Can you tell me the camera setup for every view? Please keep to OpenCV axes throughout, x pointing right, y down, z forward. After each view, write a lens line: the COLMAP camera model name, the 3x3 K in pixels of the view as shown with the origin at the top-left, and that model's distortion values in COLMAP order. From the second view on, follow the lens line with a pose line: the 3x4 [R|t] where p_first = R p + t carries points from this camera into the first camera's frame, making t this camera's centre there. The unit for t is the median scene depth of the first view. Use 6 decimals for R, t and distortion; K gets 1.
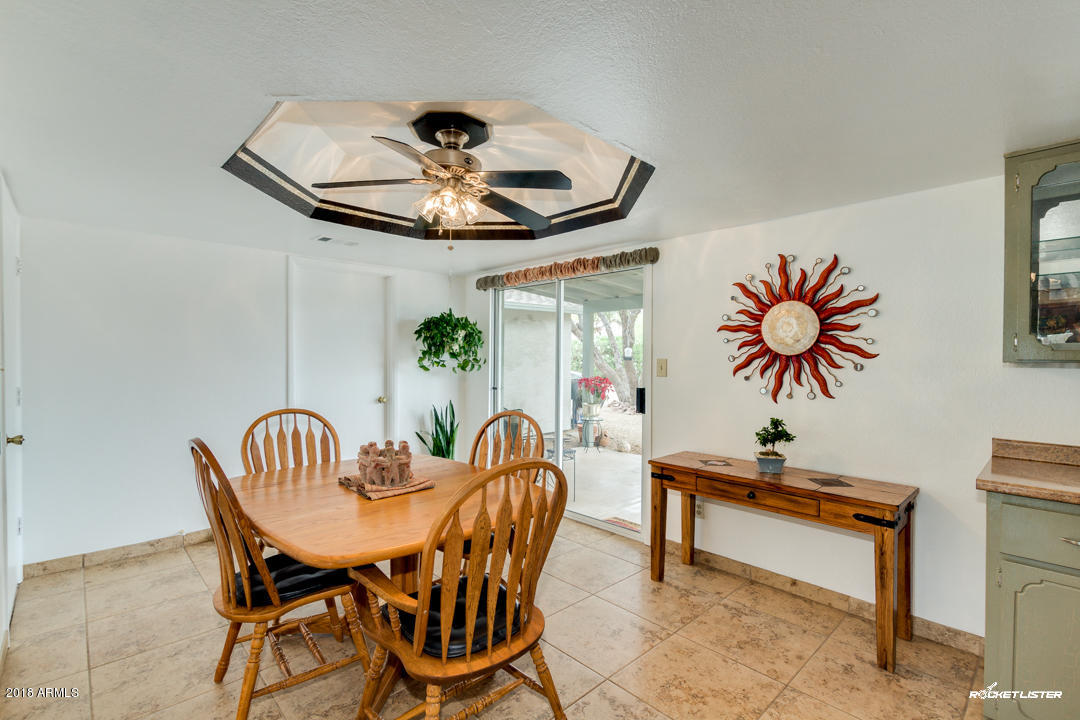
lens RADIAL K [[499.7, 0, 531.8], [0, 499.7, 365.9], [0, 0, 1]] dist [0.003773, -0.002215]
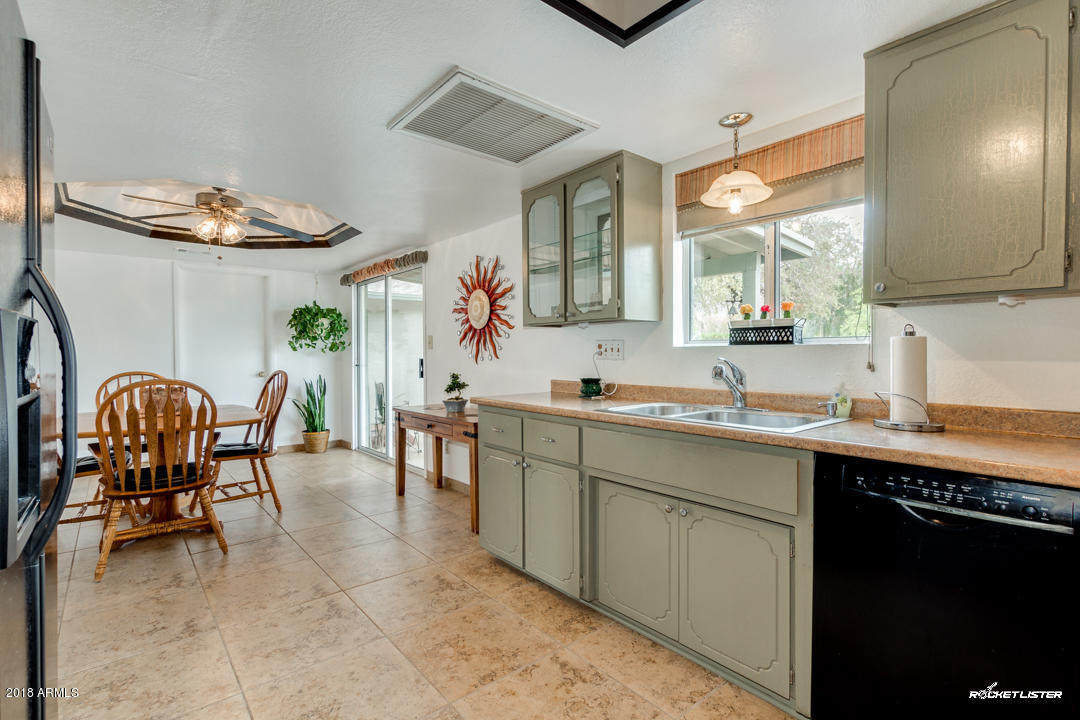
lens RADIAL K [[499.7, 0, 541.1], [0, 499.7, 360.9], [0, 0, 1]] dist [0.003773, -0.002215]
pose [[0.999492, -0.011623, -0.029665, 0.708333], [0.011612, 0.999932, -0.000562, 0.068484], [0.029669, 0.000218, 0.999560, -0.366183]]
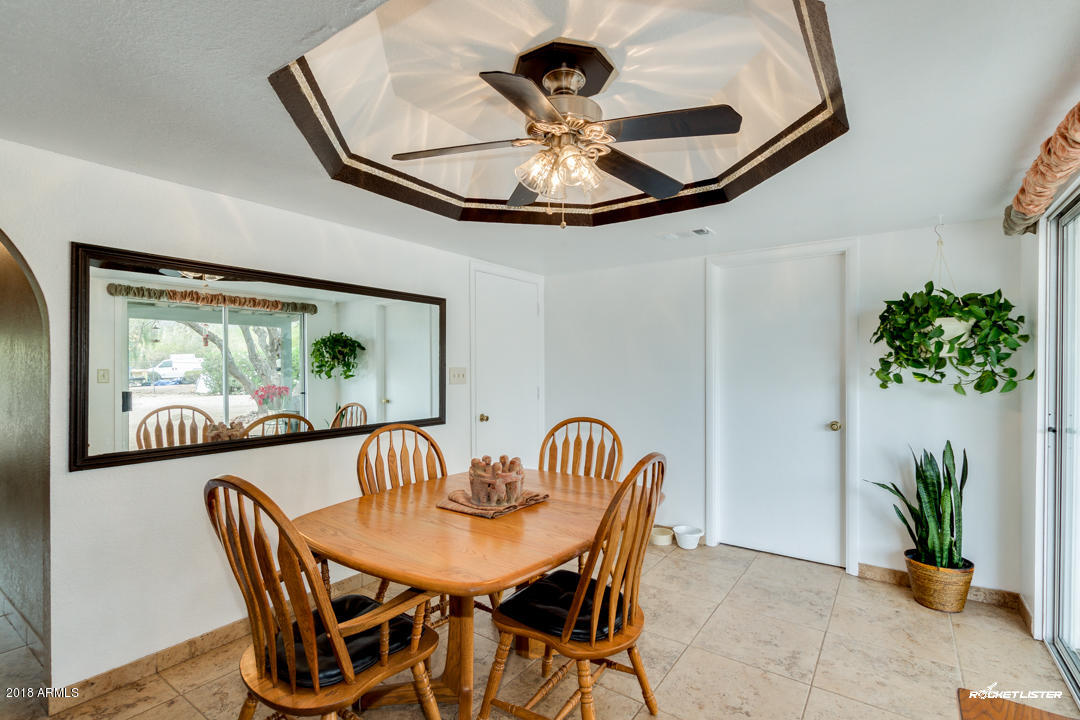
lens RADIAL K [[499.7, 0, 535.4], [0, 499.7, 361.3], [0, 0, 1]] dist [0.003773, -0.002215]
pose [[0.200036, -0.009969, -0.979738, 0.508925], [-0.009714, 0.999879, -0.012157, -0.019951], [0.979740, 0.011949, 0.199915, 0.720462]]
